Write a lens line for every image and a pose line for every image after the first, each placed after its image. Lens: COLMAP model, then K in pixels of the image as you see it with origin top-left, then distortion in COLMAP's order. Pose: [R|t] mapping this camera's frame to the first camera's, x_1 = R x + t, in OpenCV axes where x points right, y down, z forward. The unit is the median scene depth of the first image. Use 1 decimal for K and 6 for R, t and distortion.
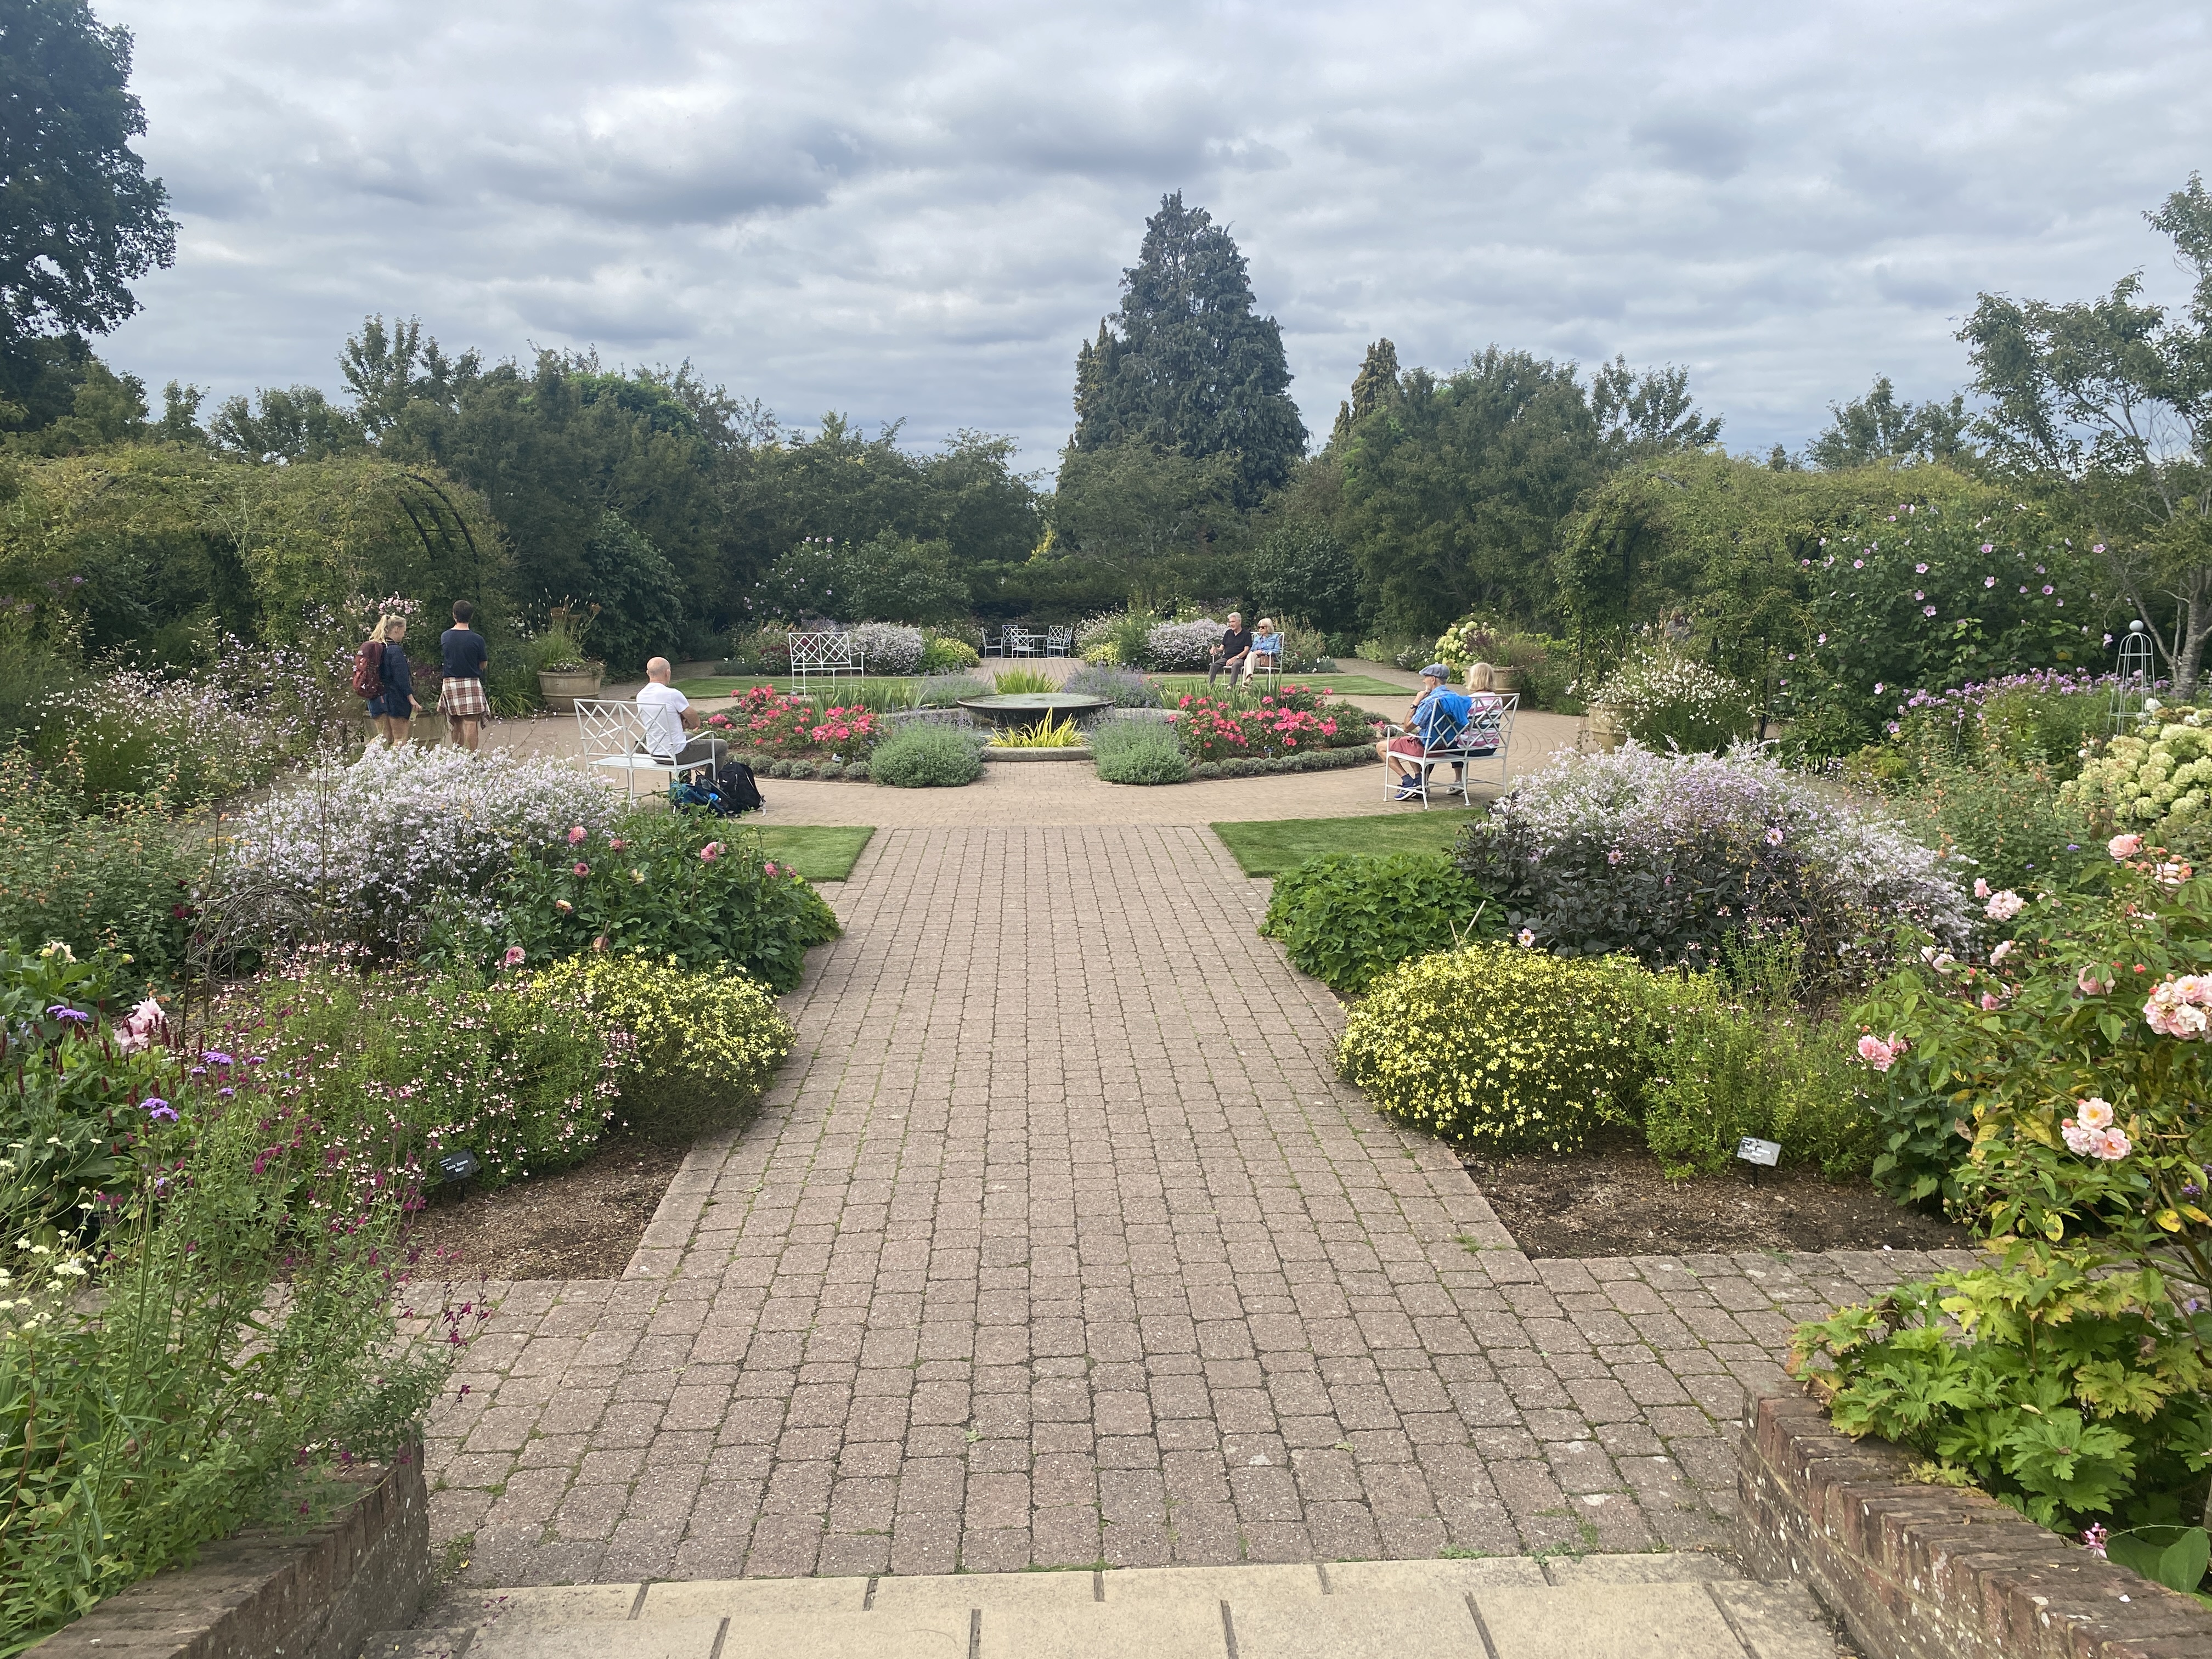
lens RADIAL K [[1752.7, 0, 1106.0], [0, 1752.7, 829.5], [0, 0, 1]] dist [-0.007990, -0.006939]
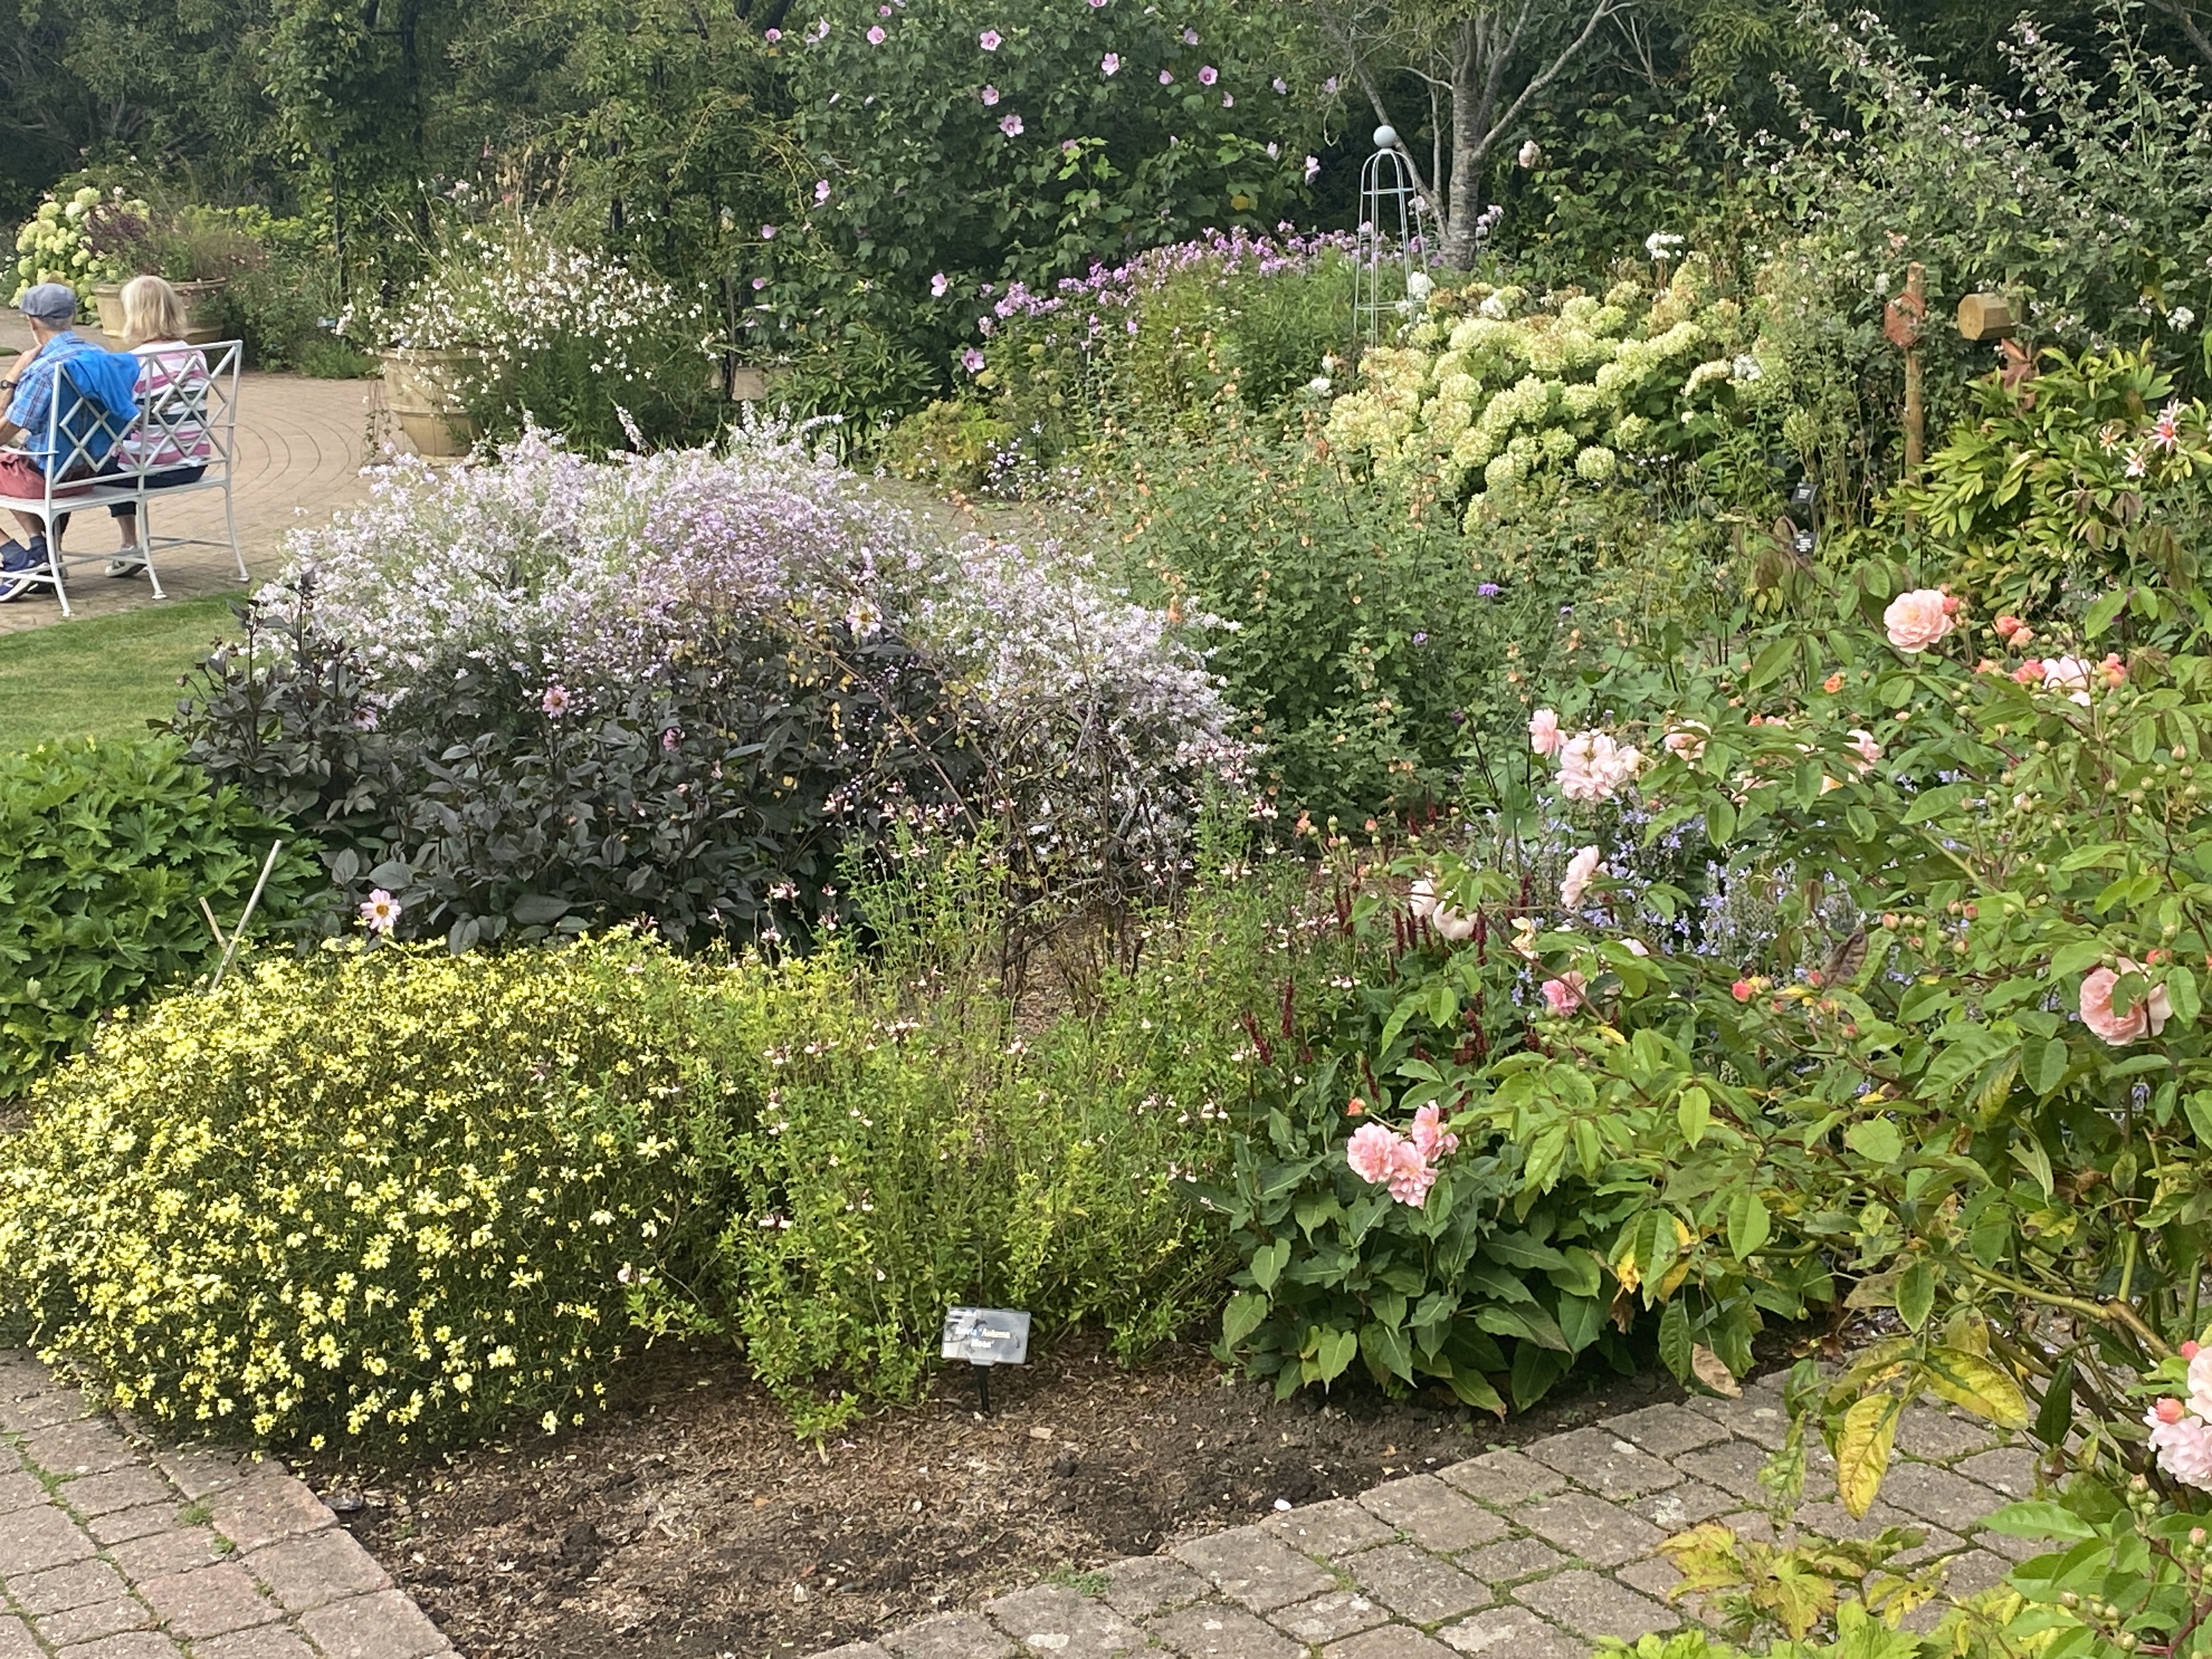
lens RADIAL K [[3548.5, 0, 1106.0], [0, 3548.5, 829.5], [0, 0, 1]] dist [0.222927, -0.830810]
pose [[0.886035, -0.126779, 0.445947, 0.007522], [0.100212, 0.991517, 0.082773, -0.012947], [-0.452658, -0.028651, 0.891224, 0.133000]]
